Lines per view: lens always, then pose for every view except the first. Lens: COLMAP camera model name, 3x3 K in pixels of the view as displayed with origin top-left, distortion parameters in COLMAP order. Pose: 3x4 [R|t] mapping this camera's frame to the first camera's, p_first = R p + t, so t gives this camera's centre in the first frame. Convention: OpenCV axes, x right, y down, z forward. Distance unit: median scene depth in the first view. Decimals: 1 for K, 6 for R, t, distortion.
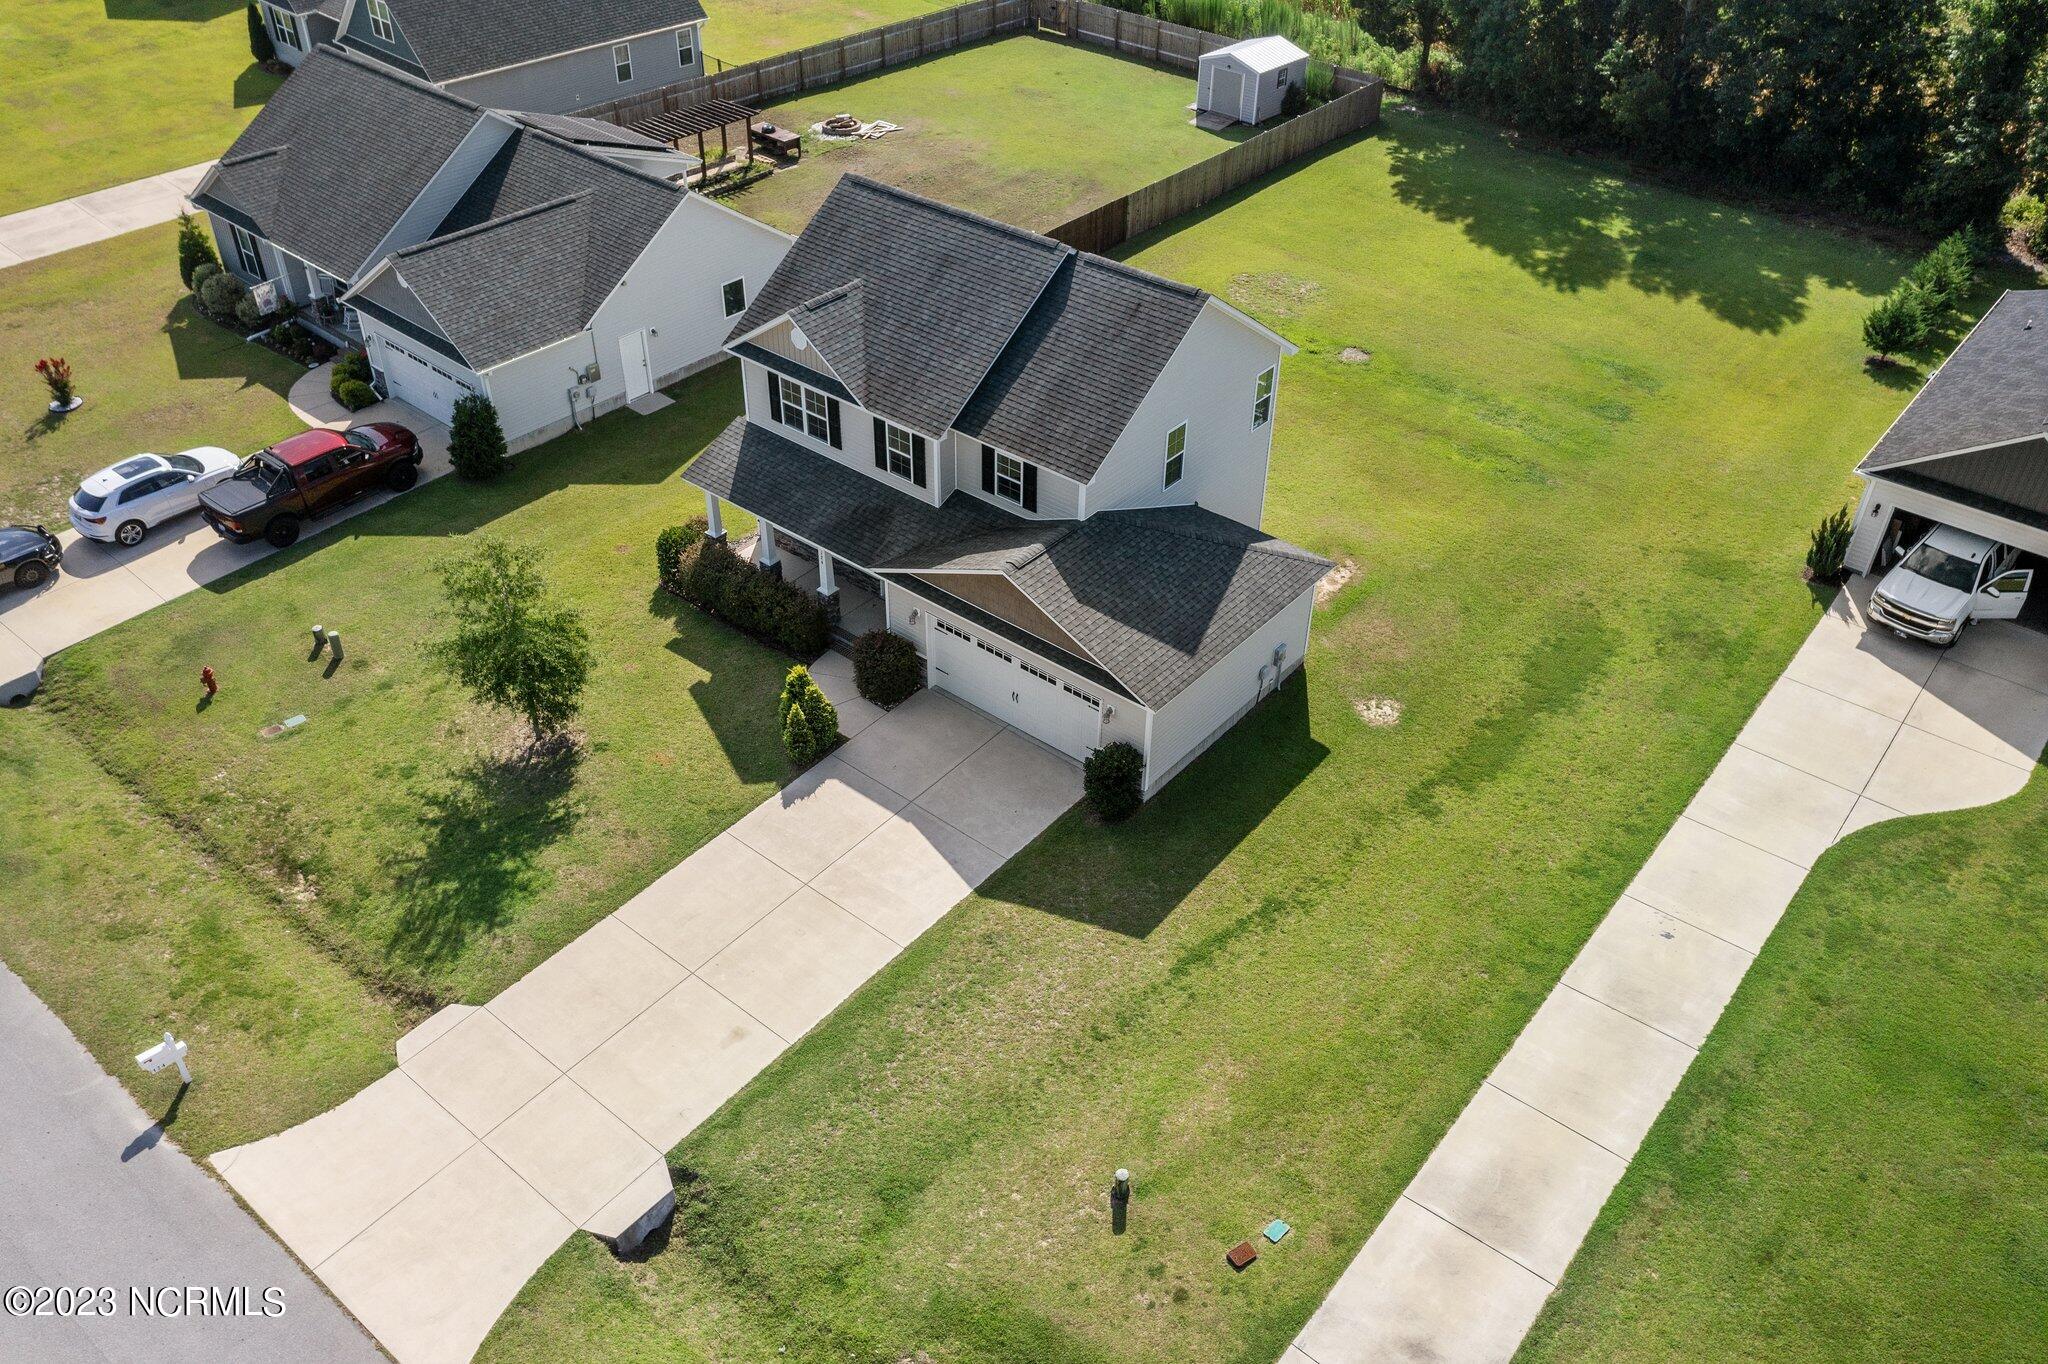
lens RADIAL K [[1626.8, 0, 1022.3], [0, 1626.8, 689.7], [0, 0, 1]] dist [-0.002926, 0.000208]
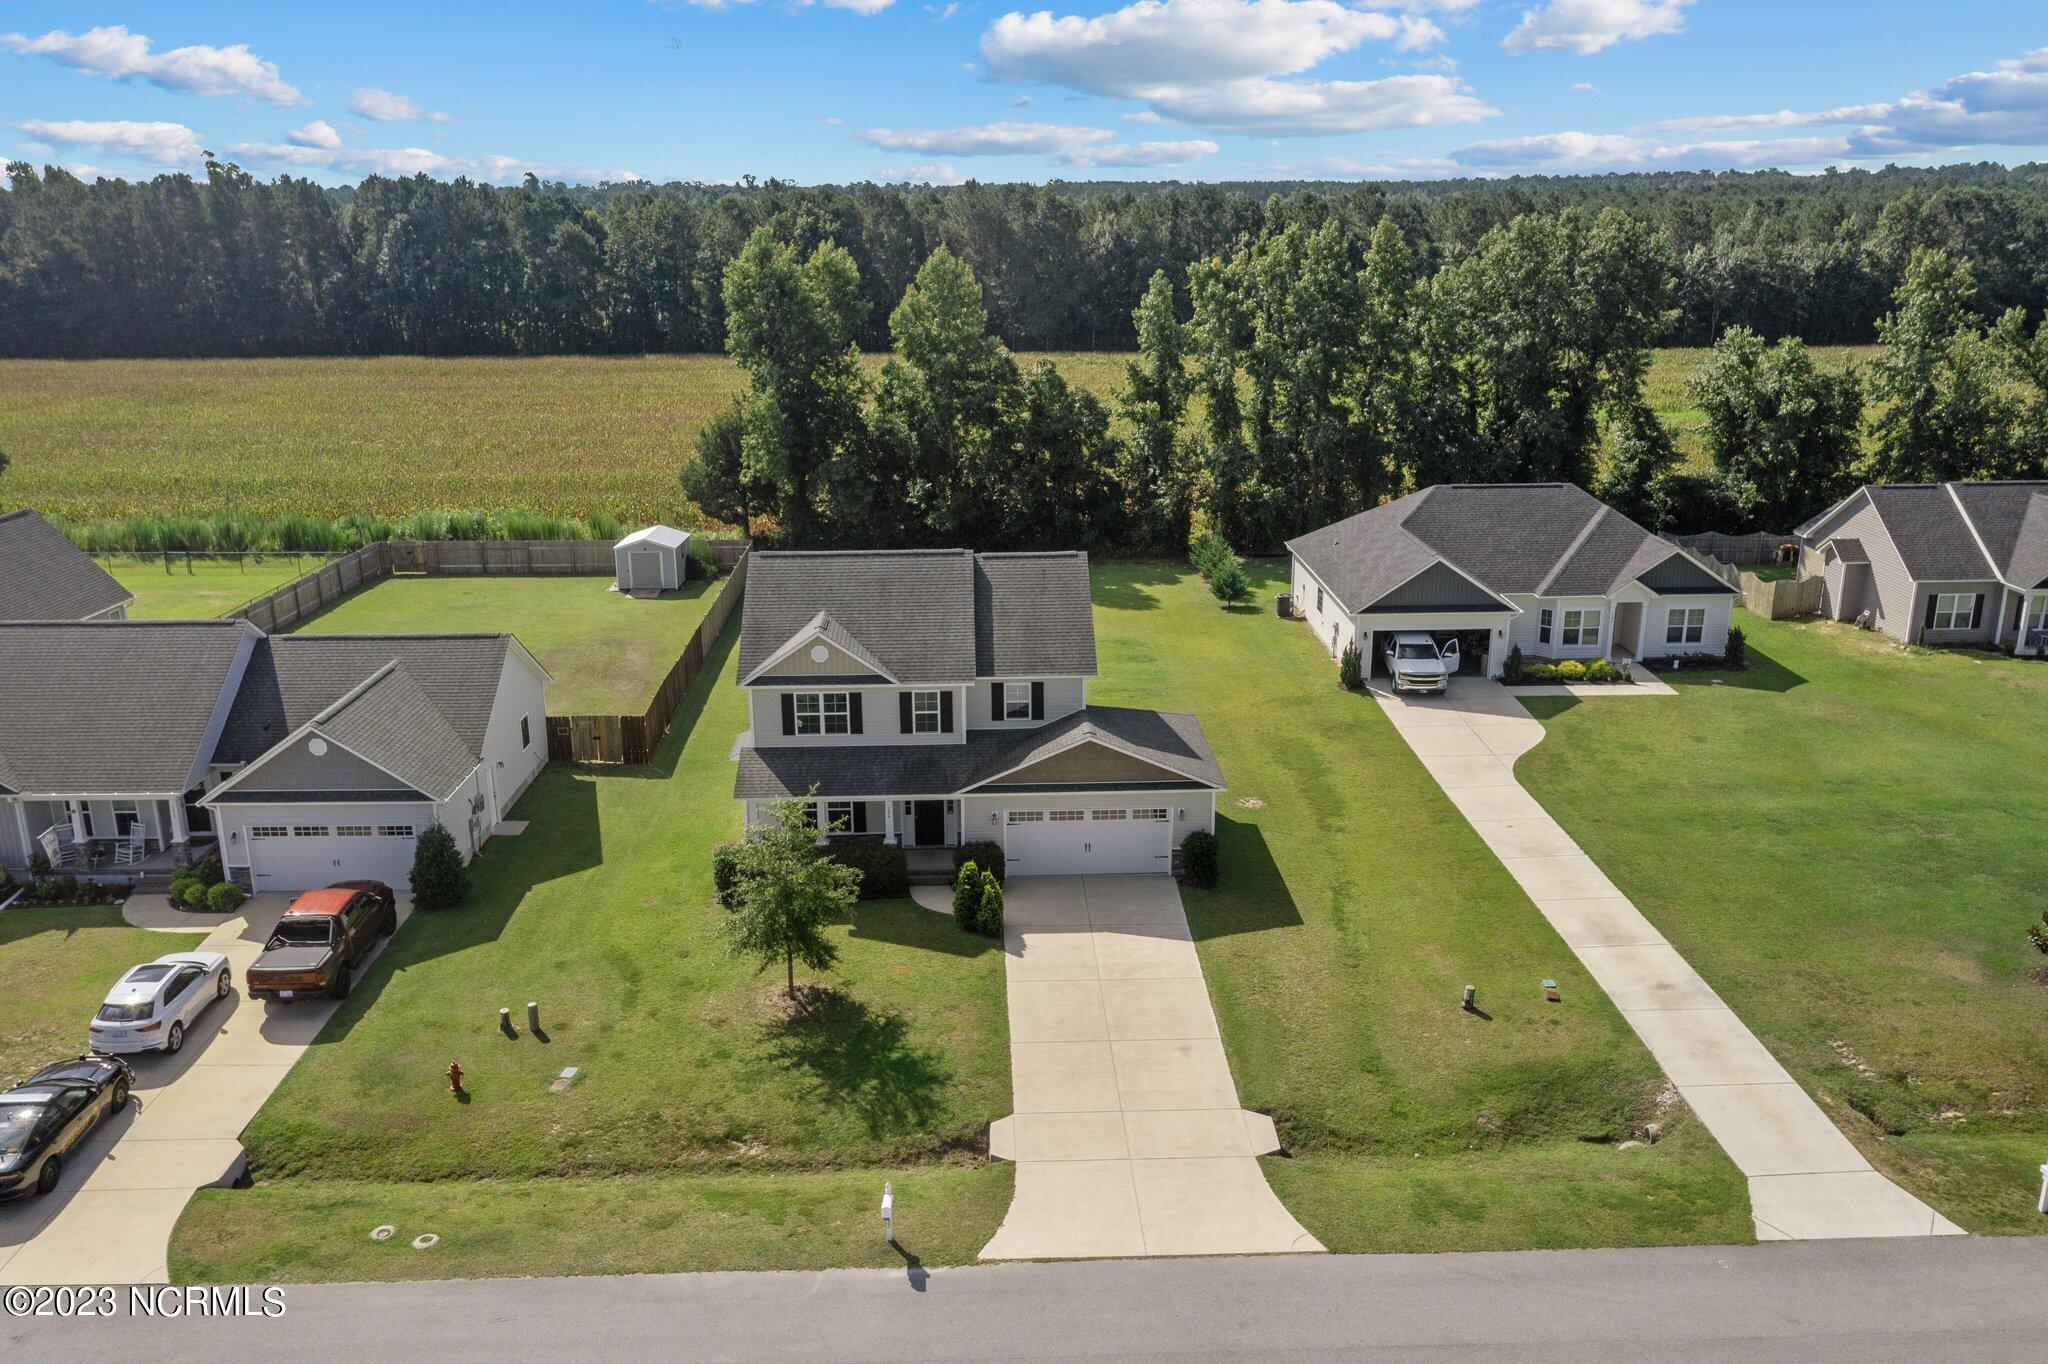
lens RADIAL K [[1642.4, 0, 1028.2], [0, 1642.4, 691.5], [0, 0, 1]] dist [-0.008199, 0.004730]
pose [[0.745340, -0.209868, 0.632791, -0.826483], [0.418606, 0.886053, -0.199197, 0.132781], [-0.518881, 0.413360, 0.748262, -0.032418]]
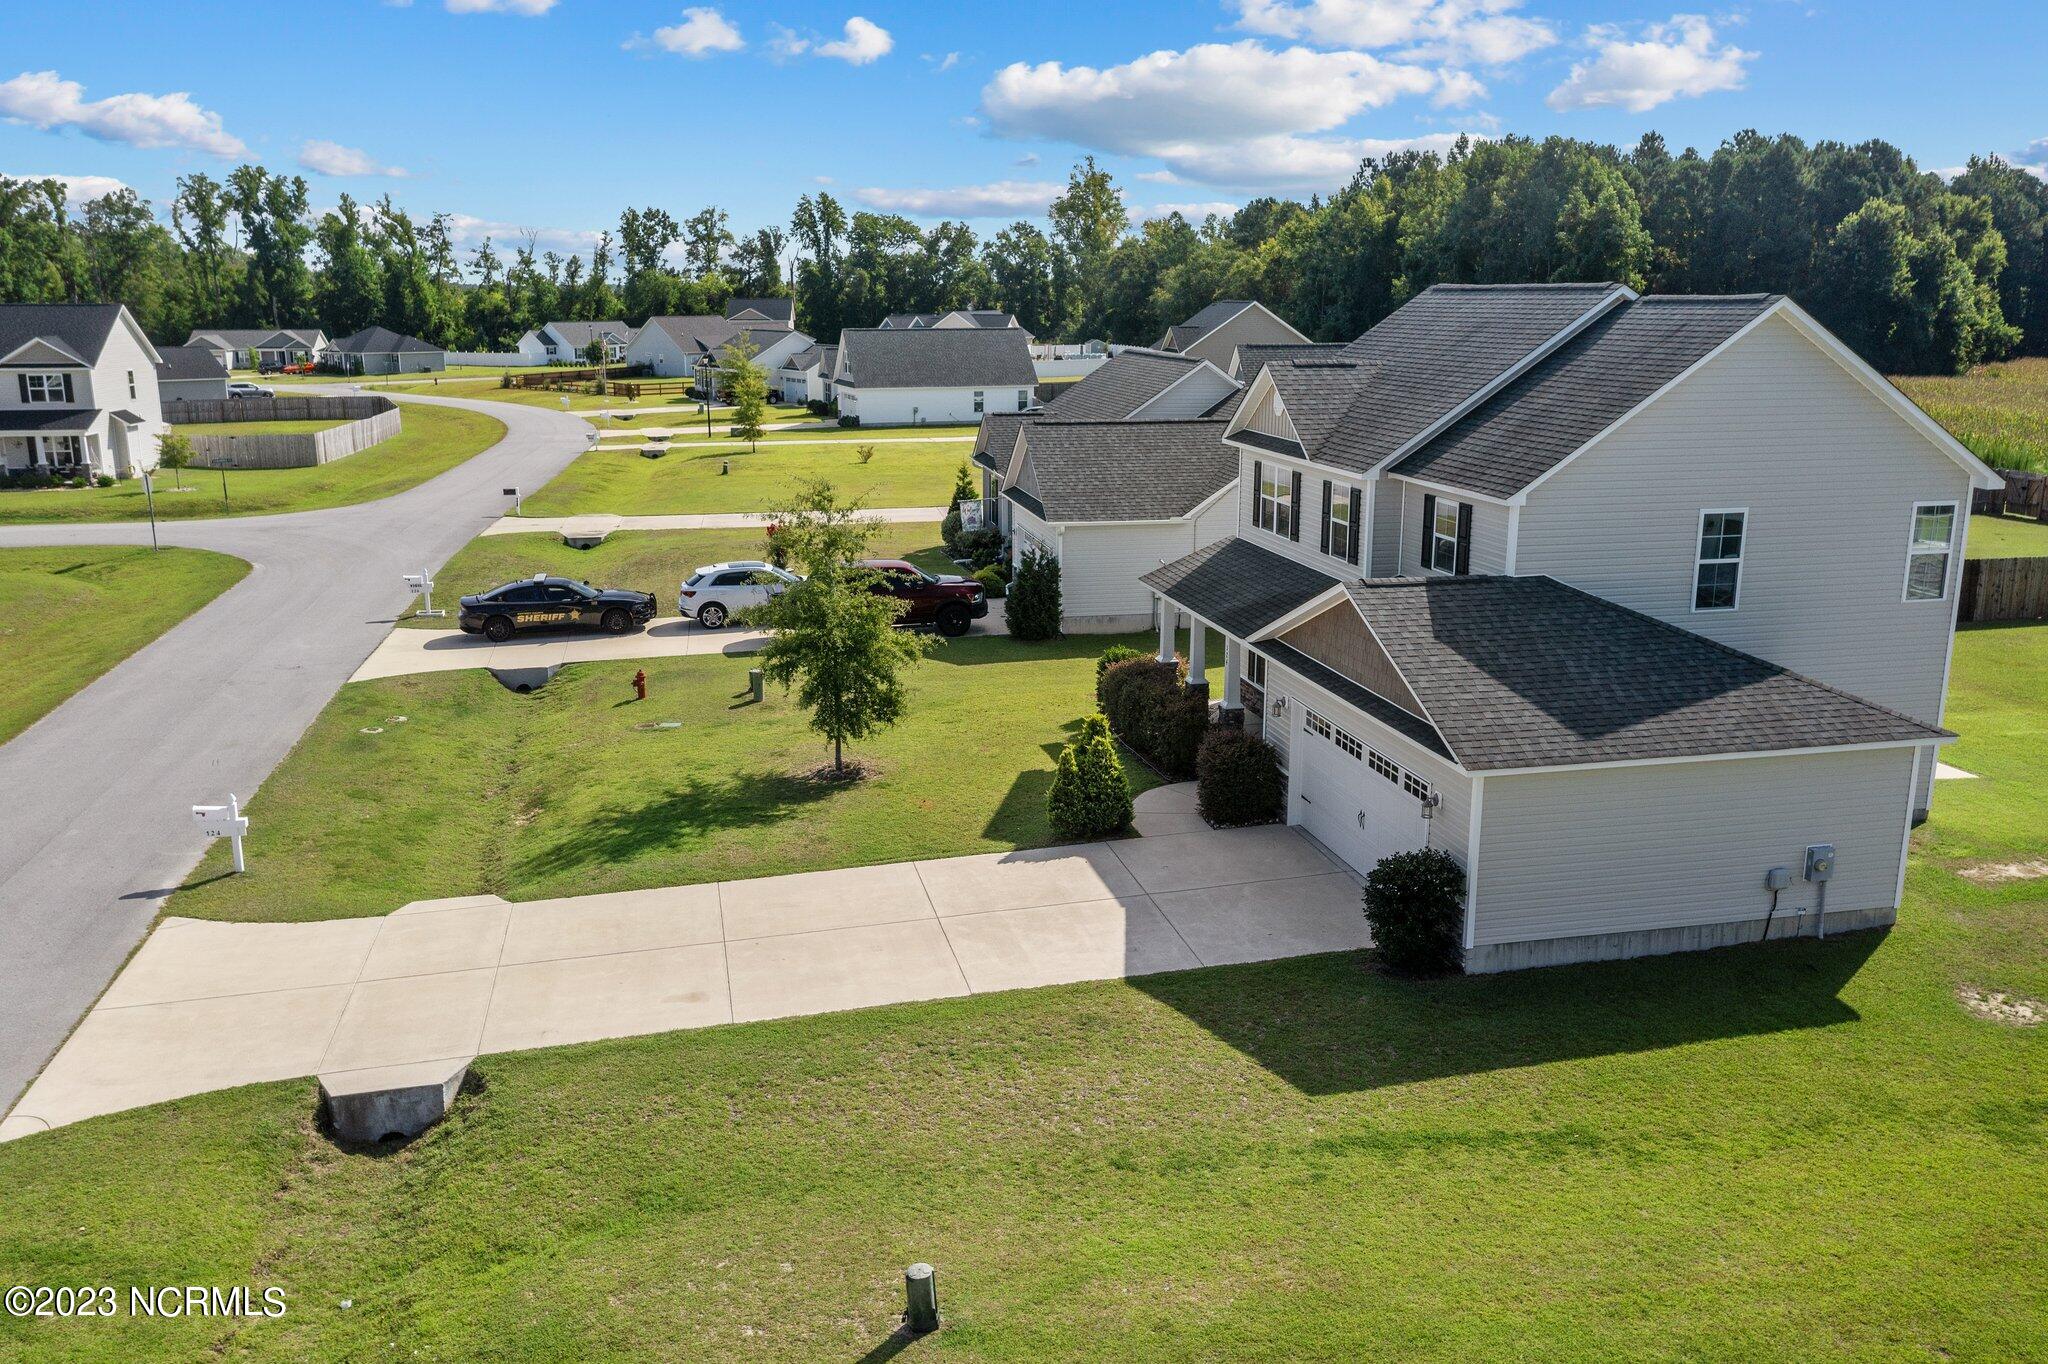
lens RADIAL K [[1626.1, 0, 1023.2], [0, 1626.1, 681.7], [0, 0, 1]] dist [-0.000778, 0.001547]
pose [[0.787745, 0.129026, -0.602337, 0.271703], [-0.367899, 0.882816, -0.292037, 0.193815], [0.494073, 0.451650, 0.742902, 0.385393]]
